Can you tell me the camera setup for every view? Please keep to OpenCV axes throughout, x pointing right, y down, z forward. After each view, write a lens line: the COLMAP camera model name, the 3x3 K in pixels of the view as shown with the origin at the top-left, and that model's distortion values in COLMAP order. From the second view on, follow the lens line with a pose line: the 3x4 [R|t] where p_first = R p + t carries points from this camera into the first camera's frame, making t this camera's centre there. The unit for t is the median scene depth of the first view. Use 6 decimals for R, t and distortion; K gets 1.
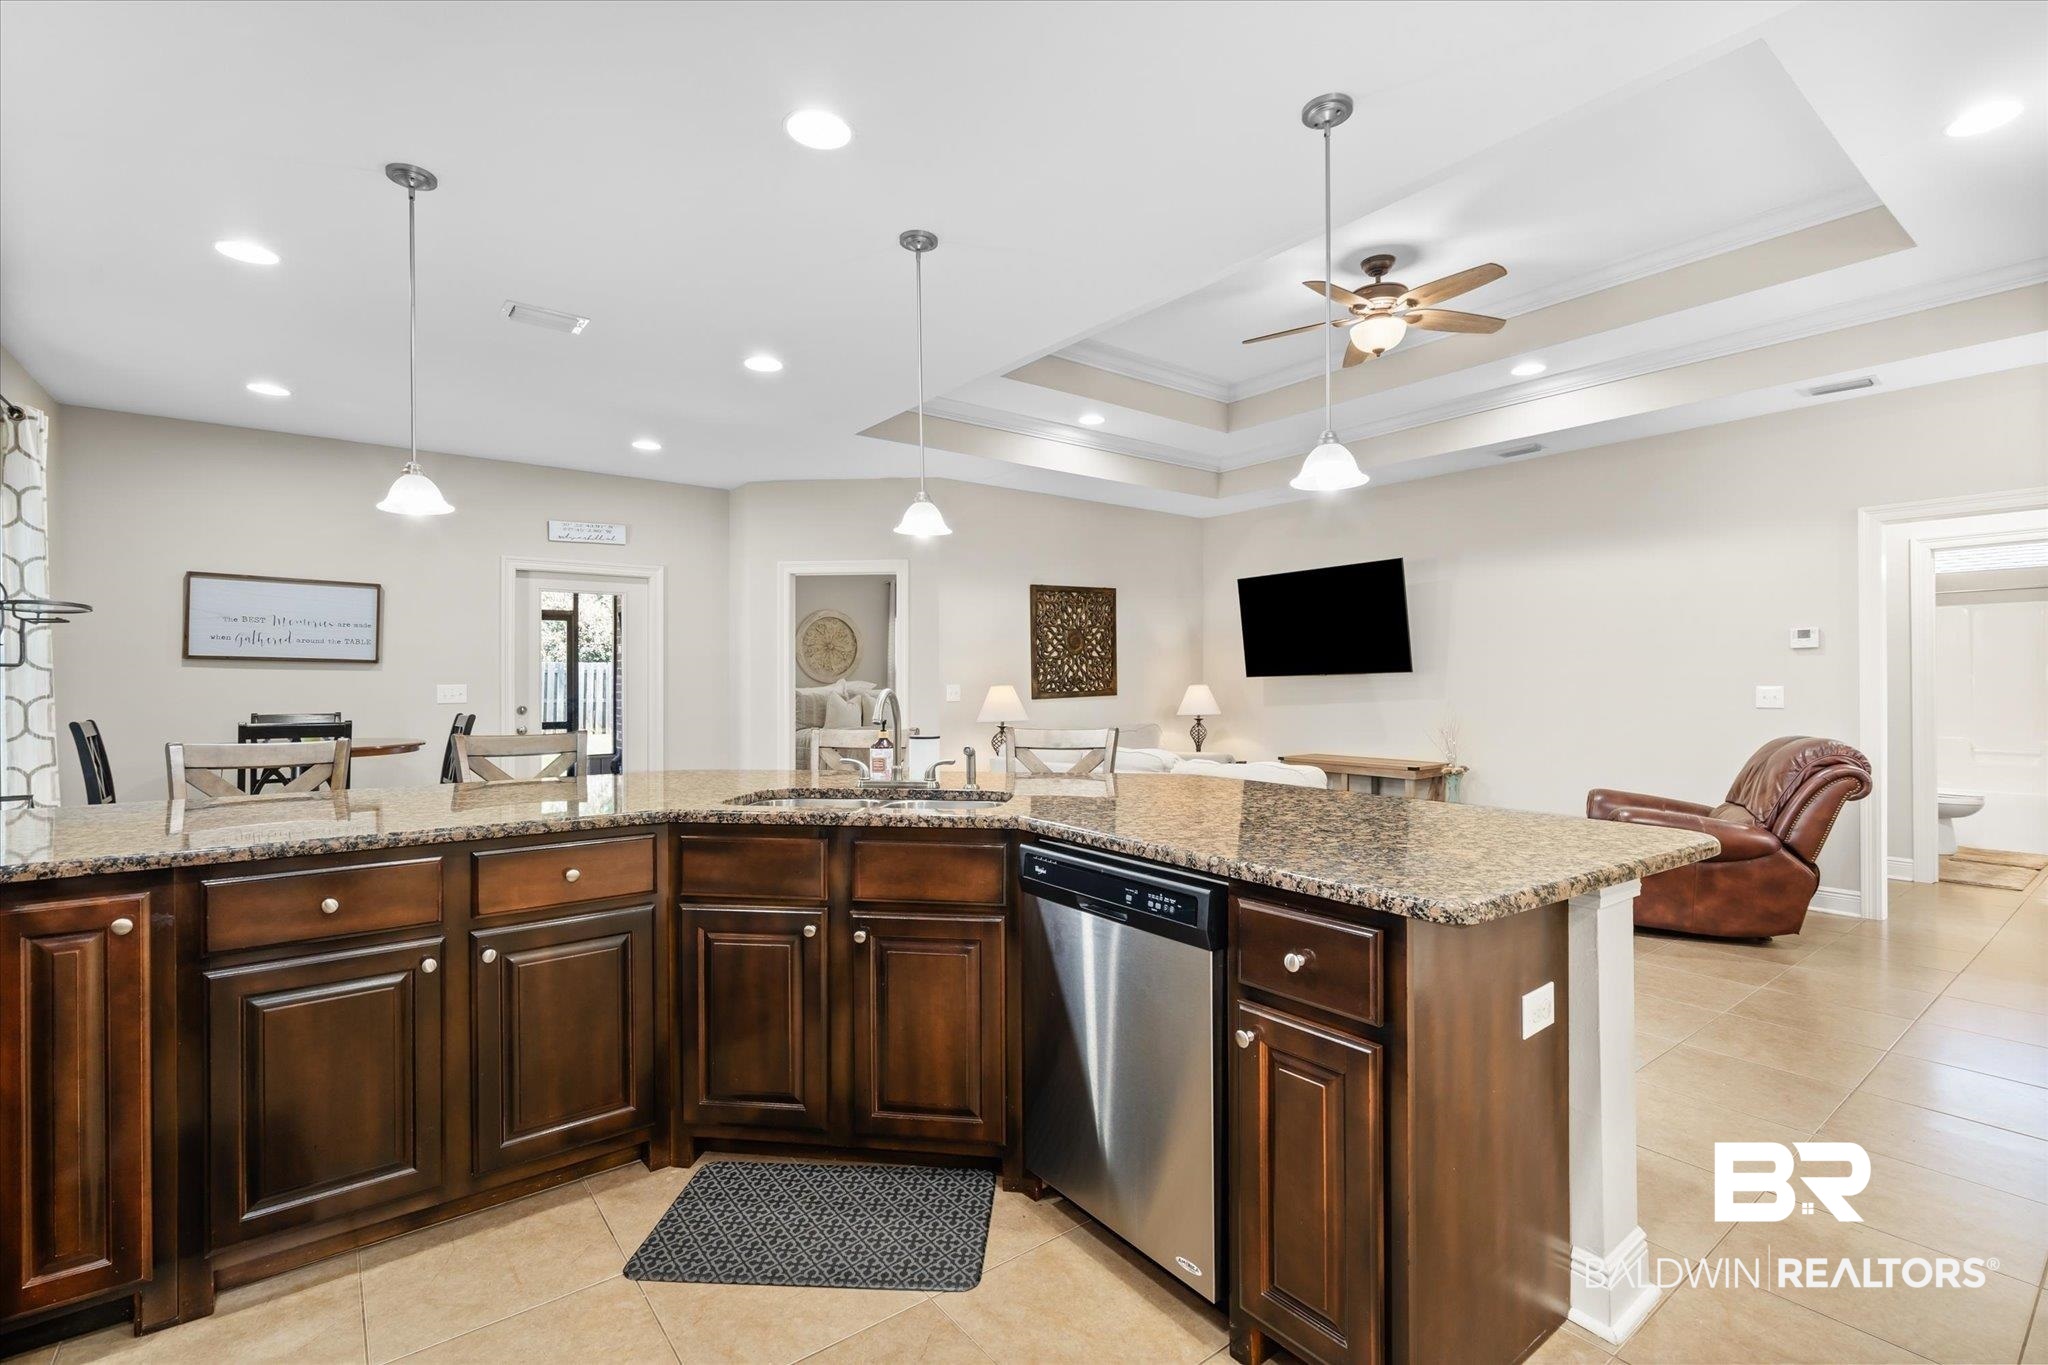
lens RADIAL K [[934.8, 0, 1025.9], [0, 934.8, 678.2], [0, 0, 1]] dist [-0.003800, -0.000344]
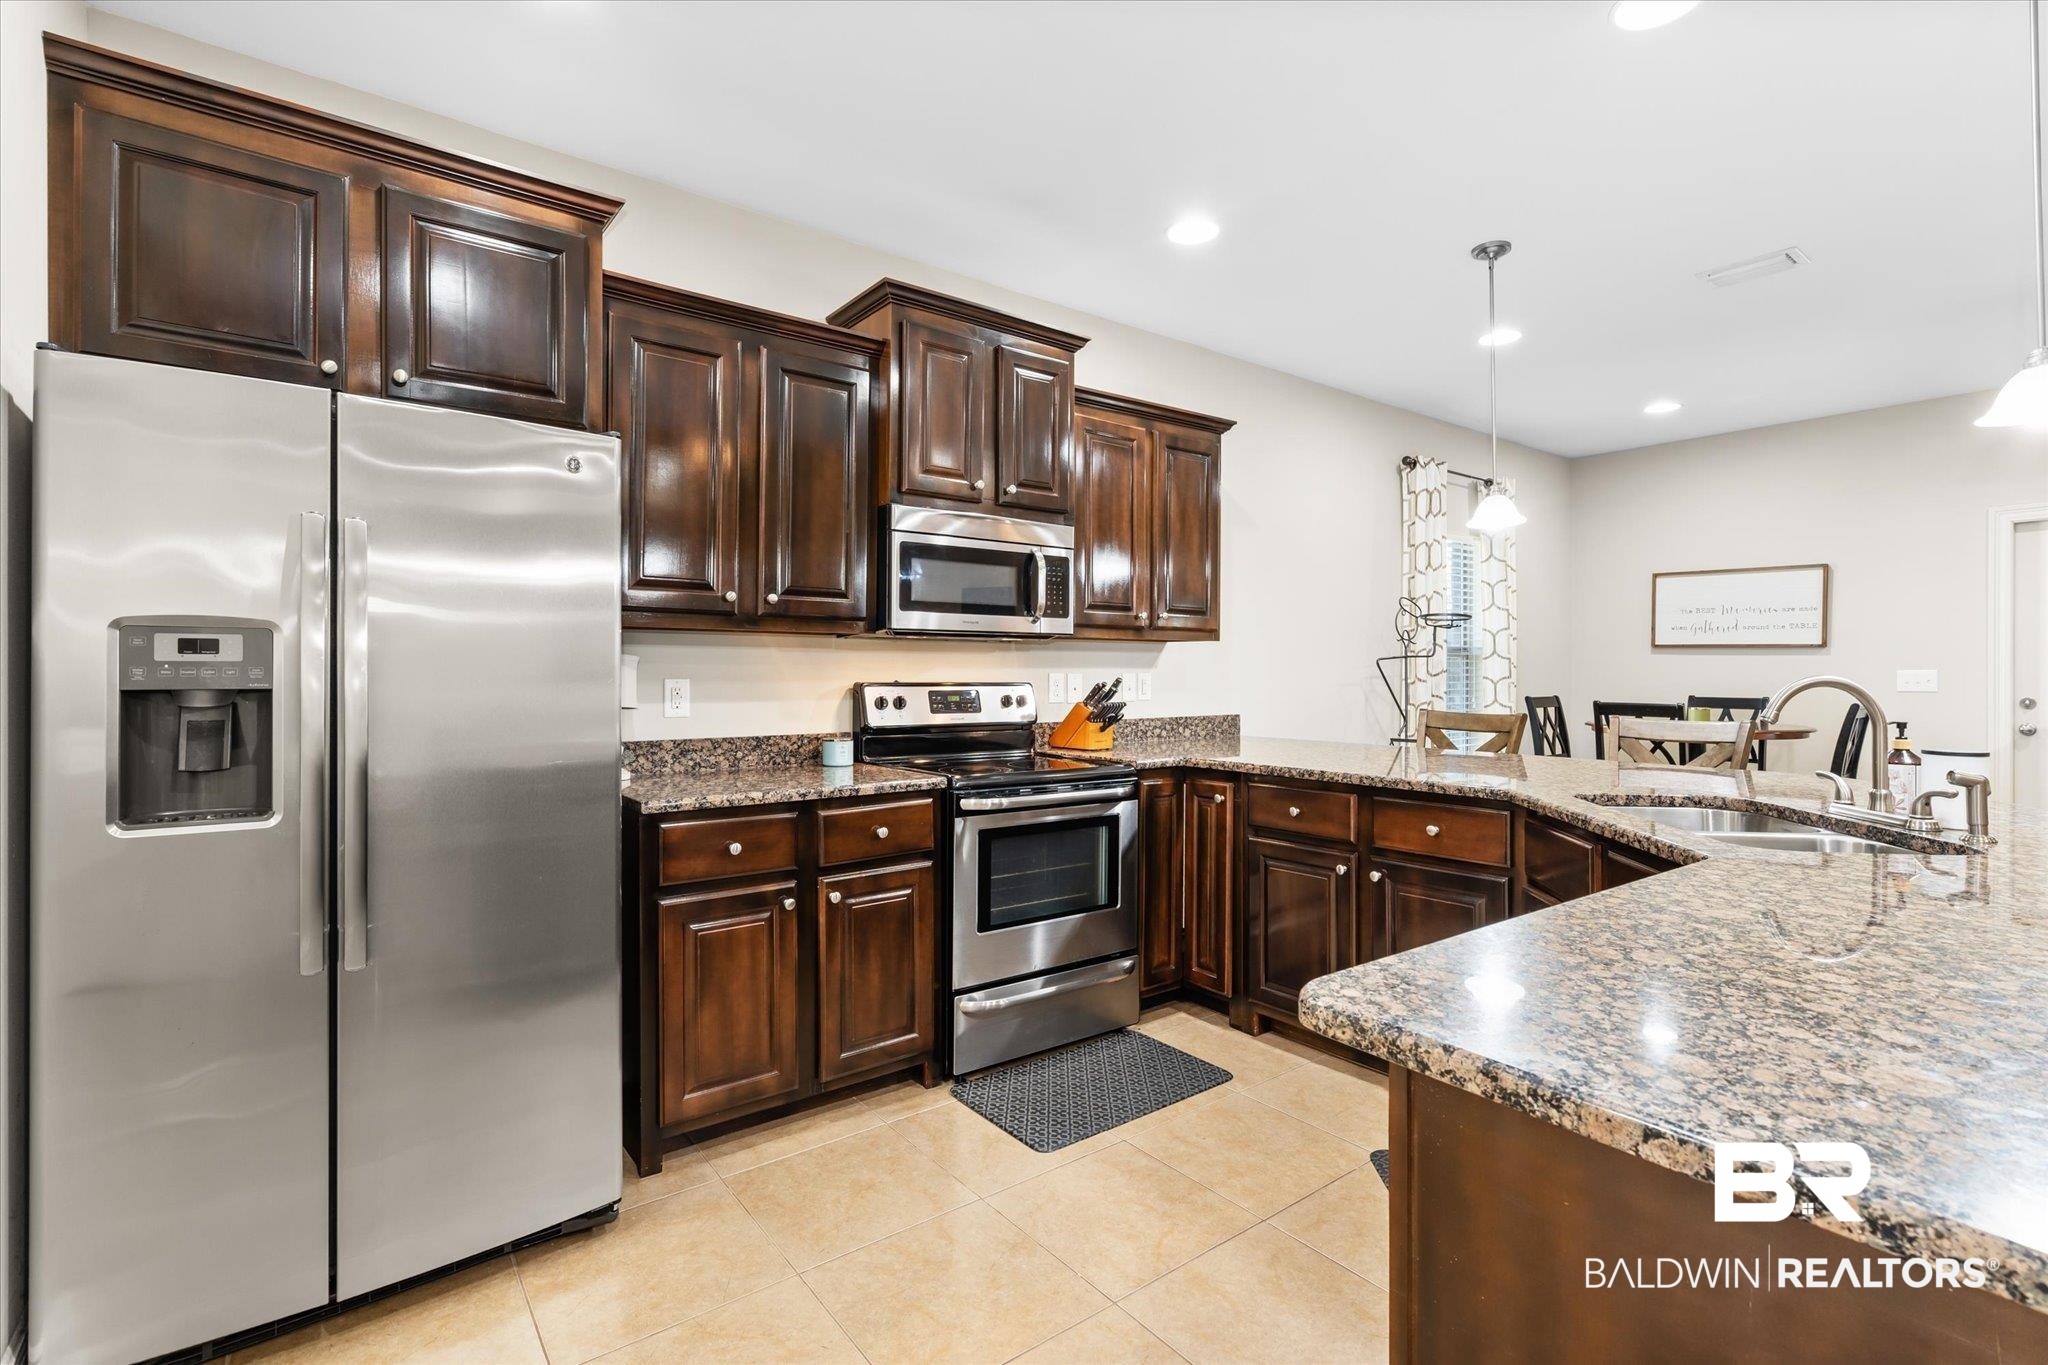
lens RADIAL K [[934.8, 0, 1023.4], [0, 934.8, 676.5], [0, 0, 1]] dist [-0.003800, -0.000344]
pose [[-0.011876, 0.009909, -0.999880, 0.323398], [0.005385, 0.999937, 0.009846, 0.000677], [0.999915, -0.005267, -0.011929, 0.228955]]
